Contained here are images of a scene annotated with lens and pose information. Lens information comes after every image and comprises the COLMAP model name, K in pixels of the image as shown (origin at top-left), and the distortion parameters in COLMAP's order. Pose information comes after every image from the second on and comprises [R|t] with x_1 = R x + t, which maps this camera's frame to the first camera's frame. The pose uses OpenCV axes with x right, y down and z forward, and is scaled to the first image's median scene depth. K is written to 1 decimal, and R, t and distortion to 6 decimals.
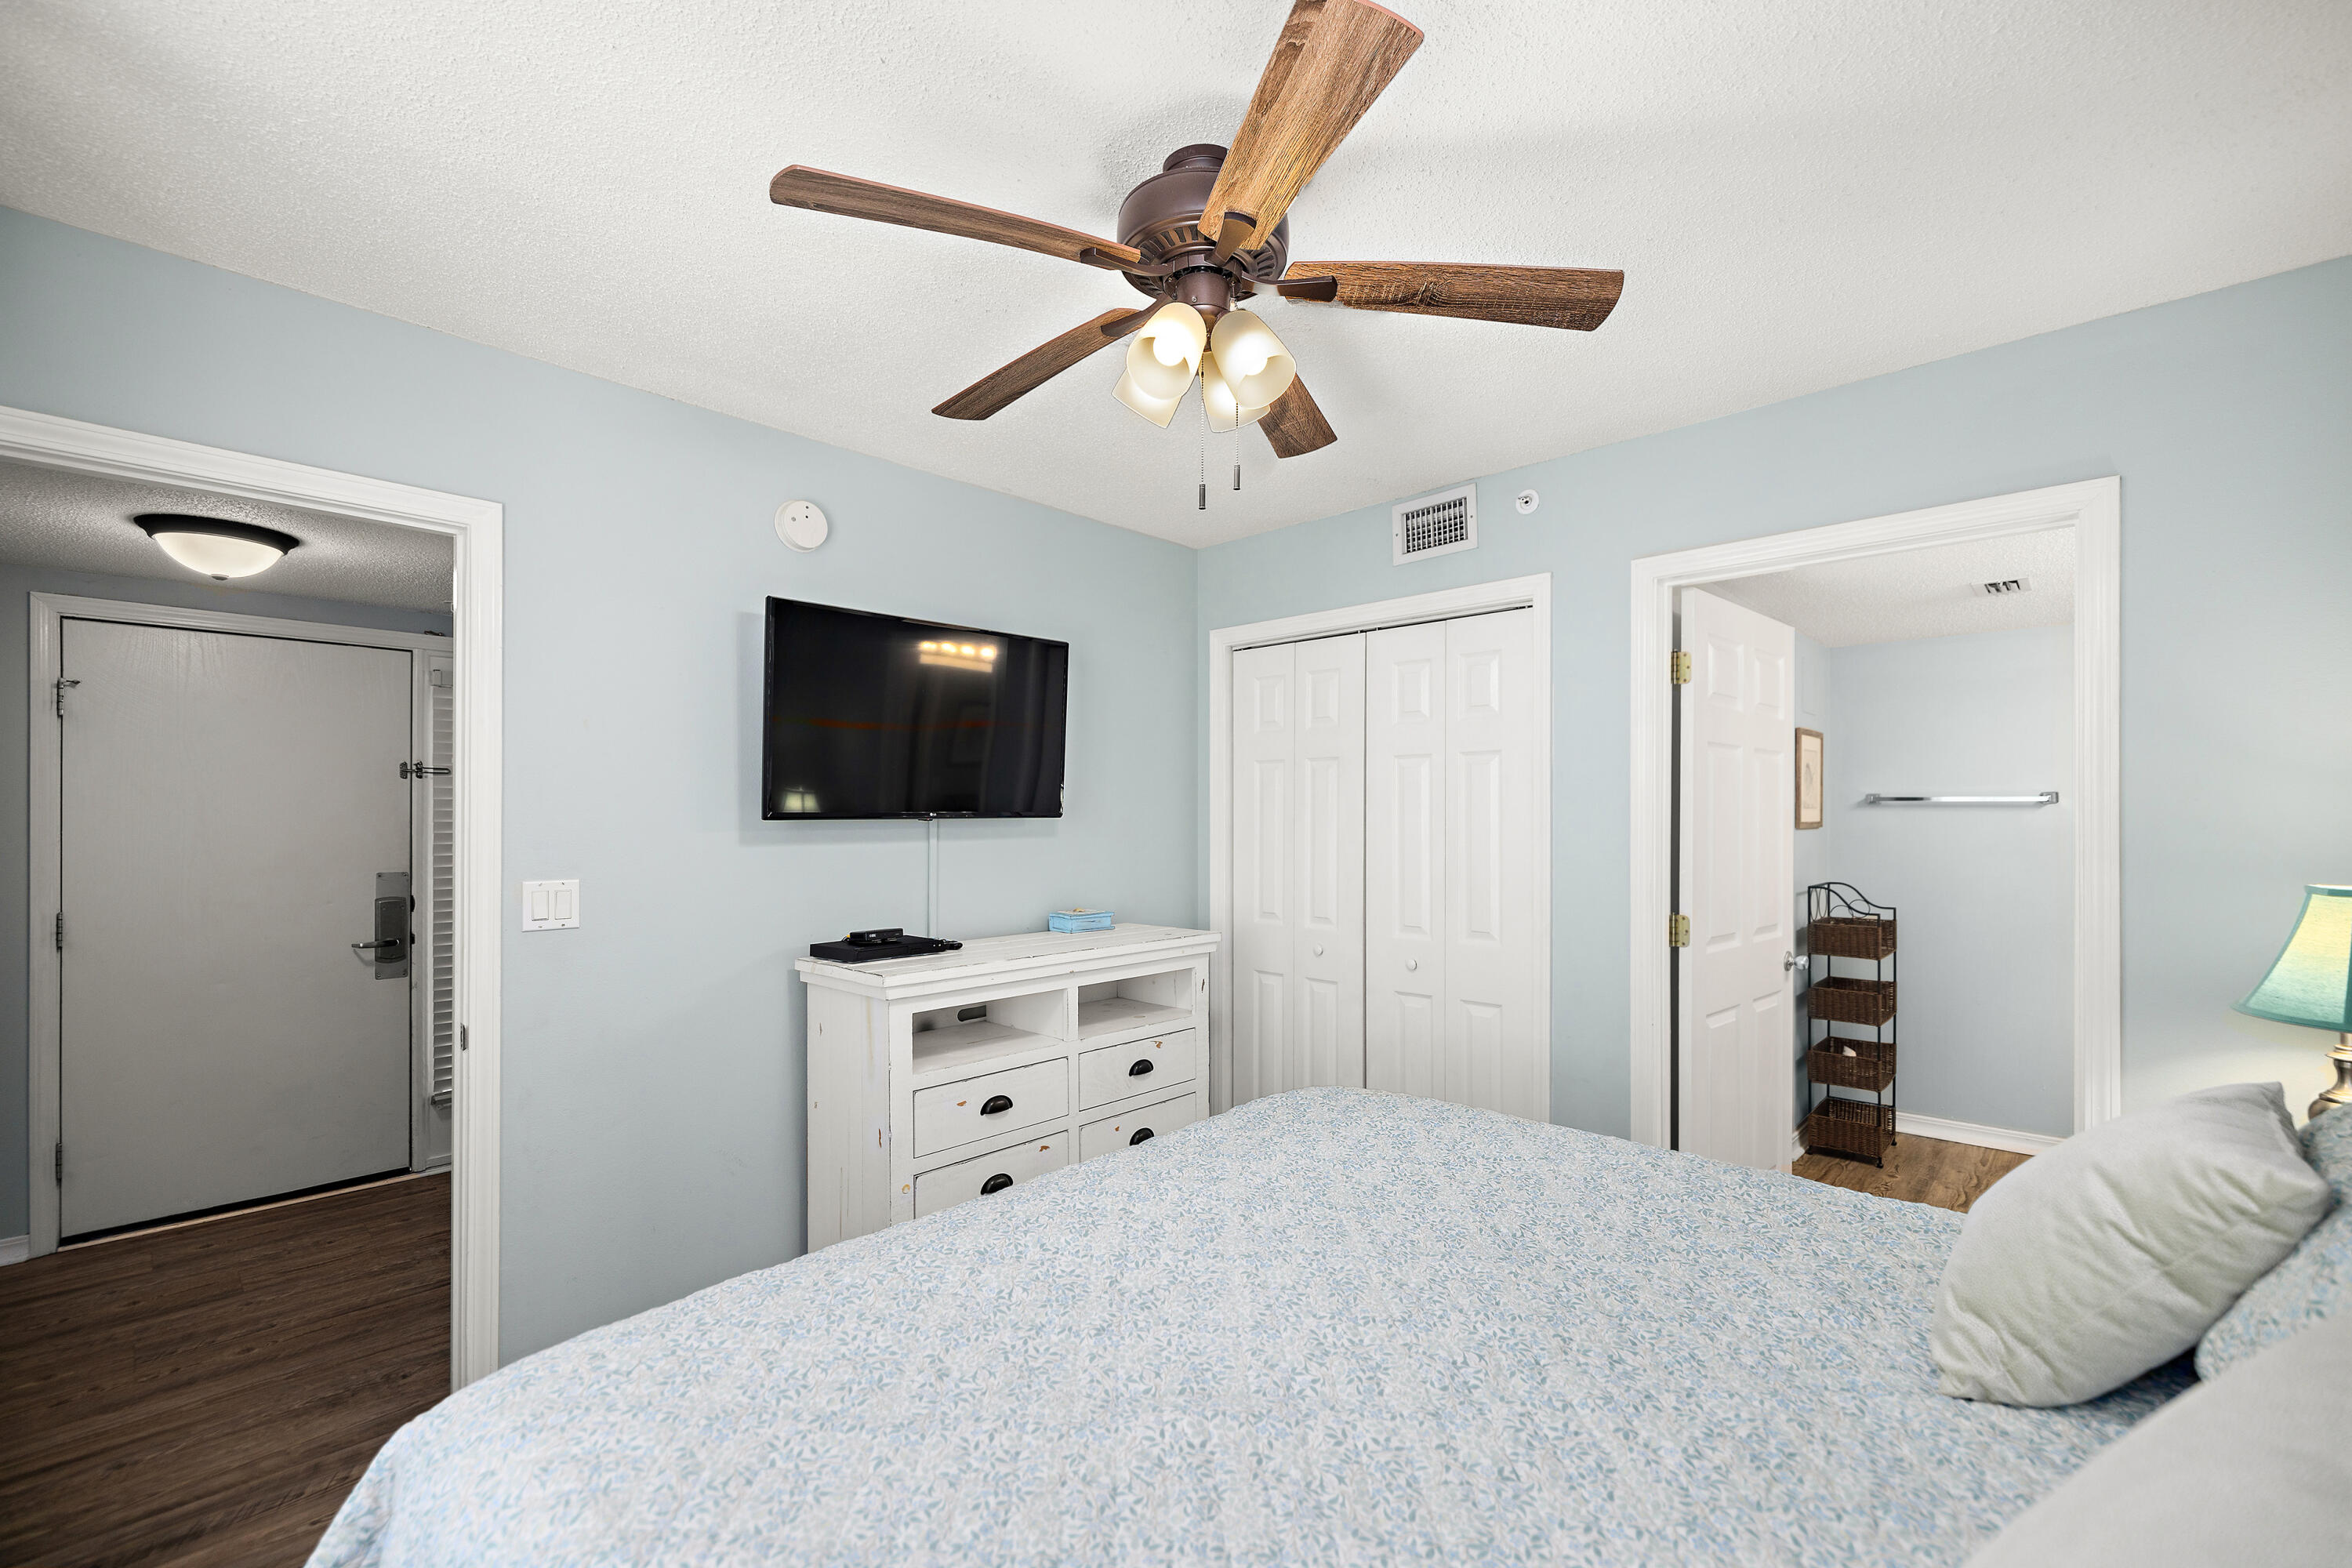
lens RADIAL K [[1016.2, 0, 1201.6], [0, 1016.2, 814.9], [0, 0, 1]] dist [0.002885, -0.001059]
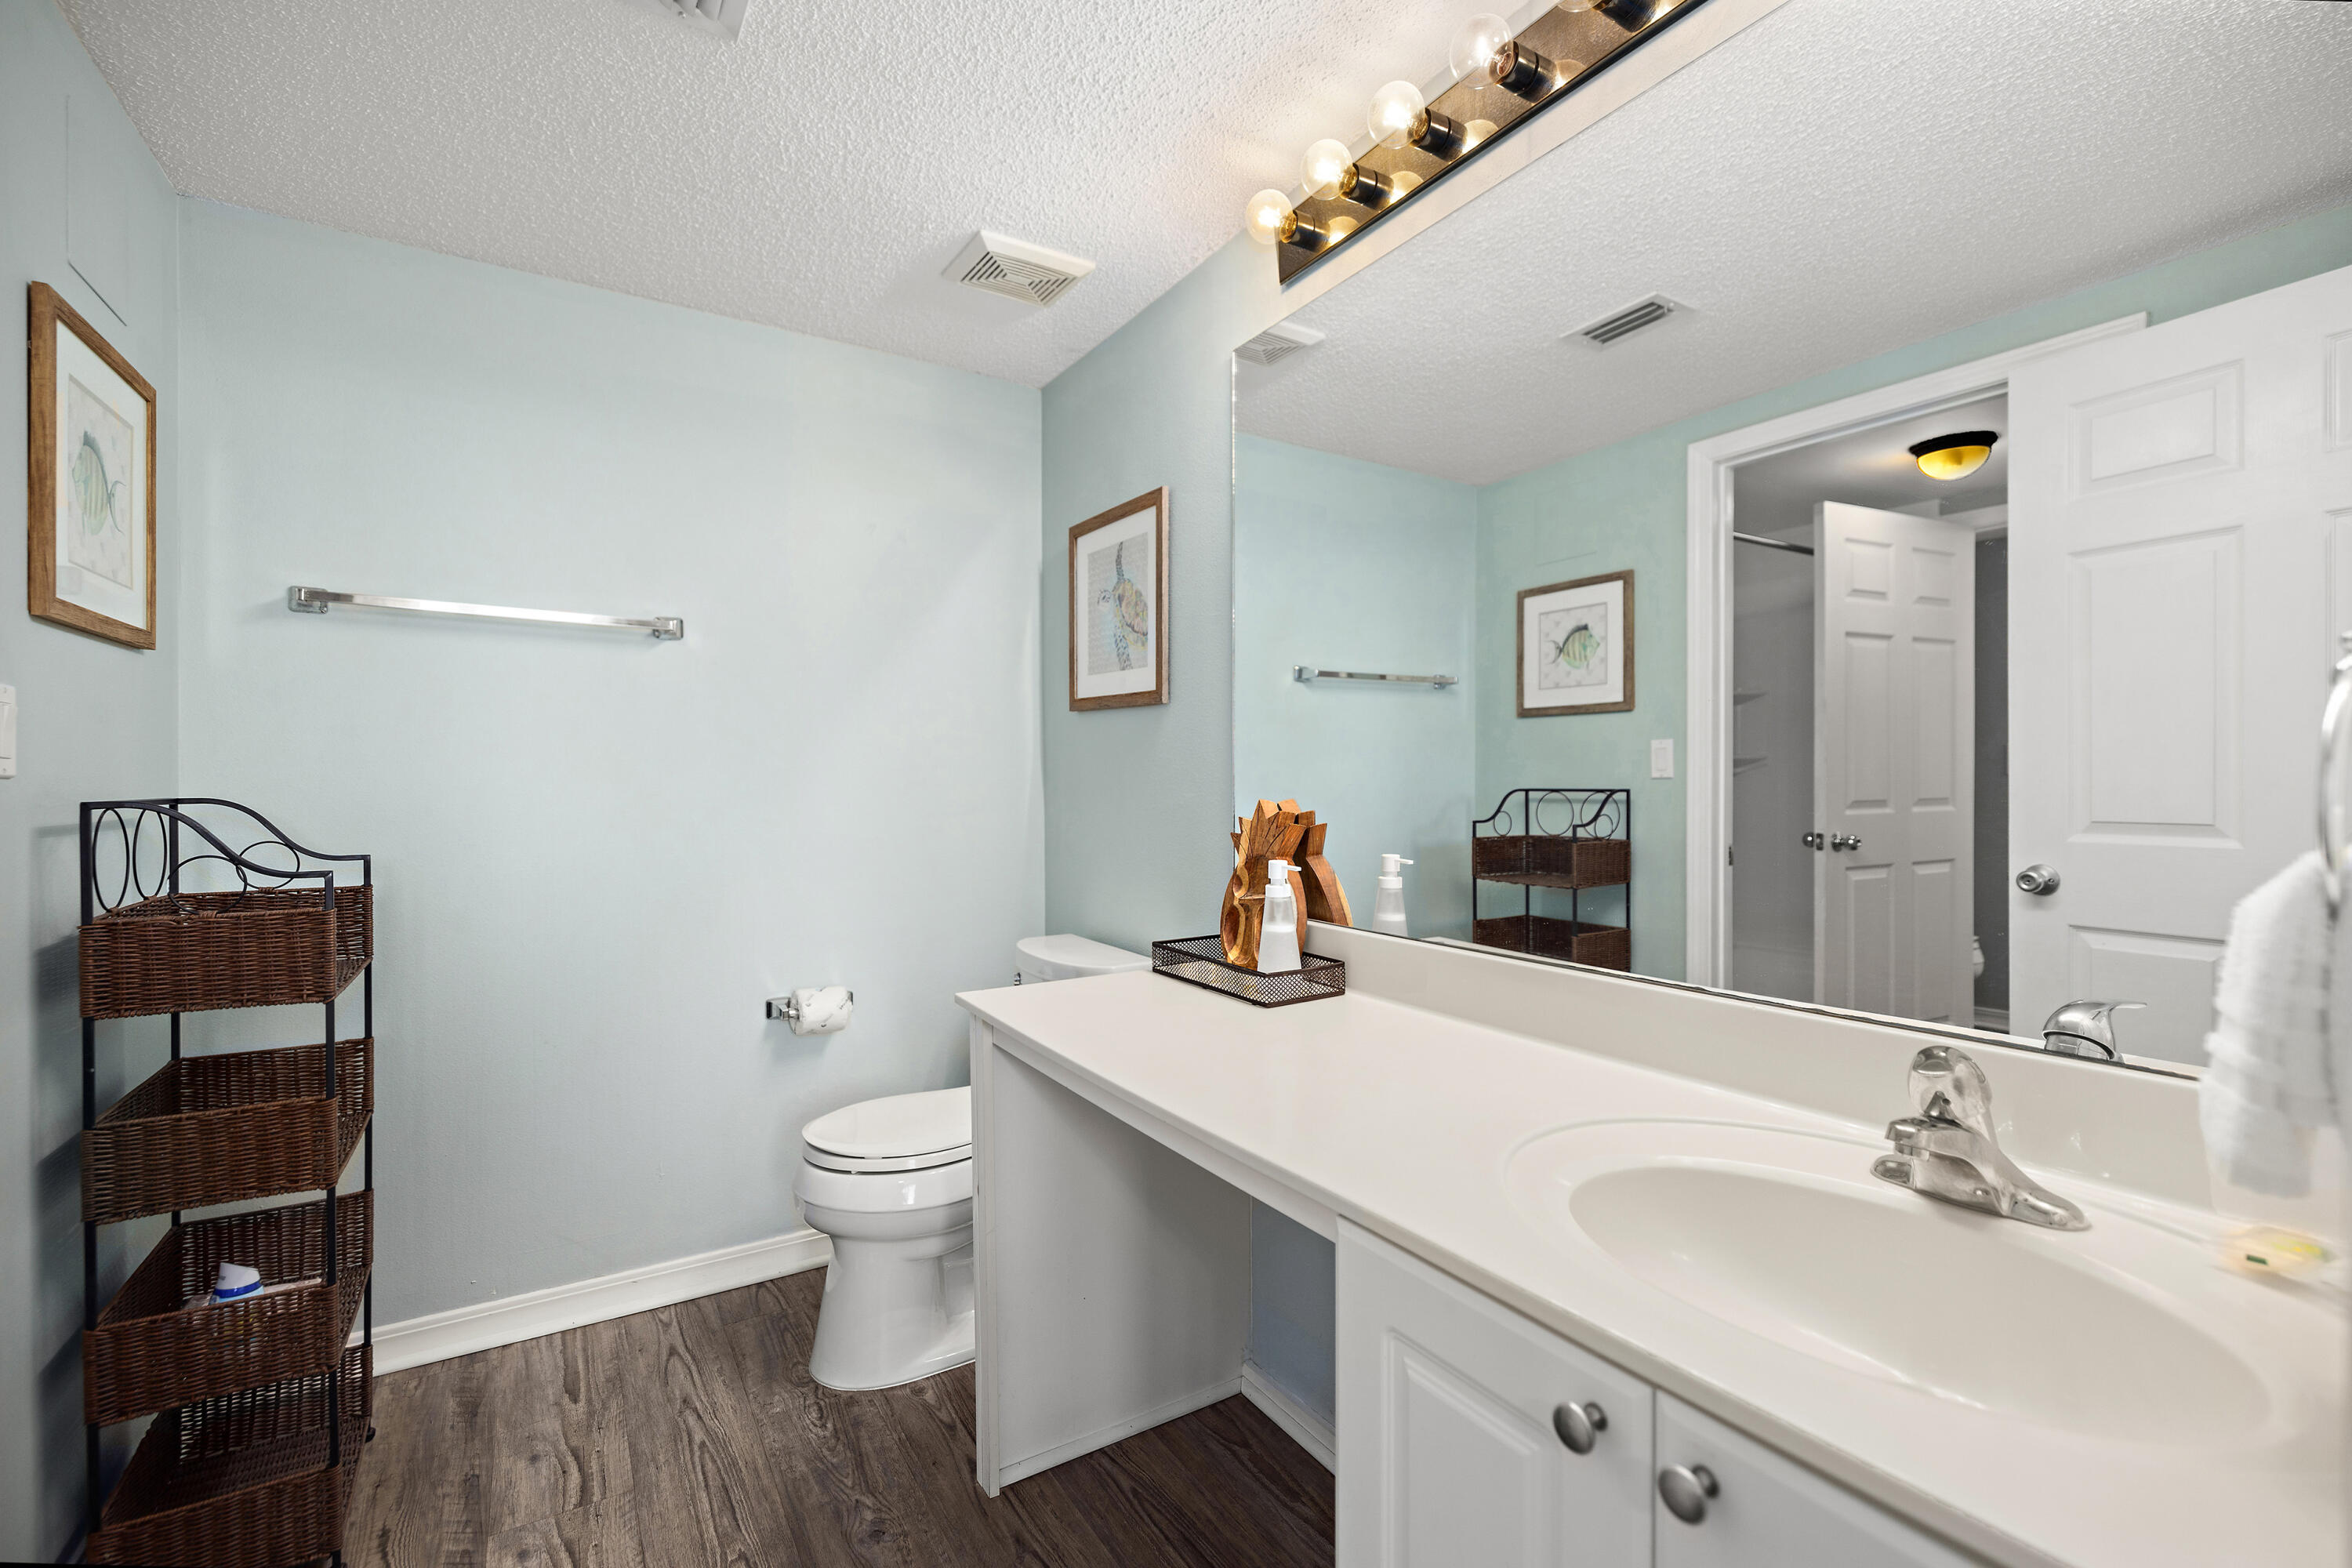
lens RADIAL K [[996.3, 0, 1176.0], [0, 996.3, 790.1], [0, 0, 1]] dist [-0.001310, -0.000219]
pose [[0.270140, -0.005369, 0.962806, 0.394040], [-0.002790, 0.999976, 0.006359, 0.062967], [-0.962817, -0.004404, 0.270119, 0.594847]]
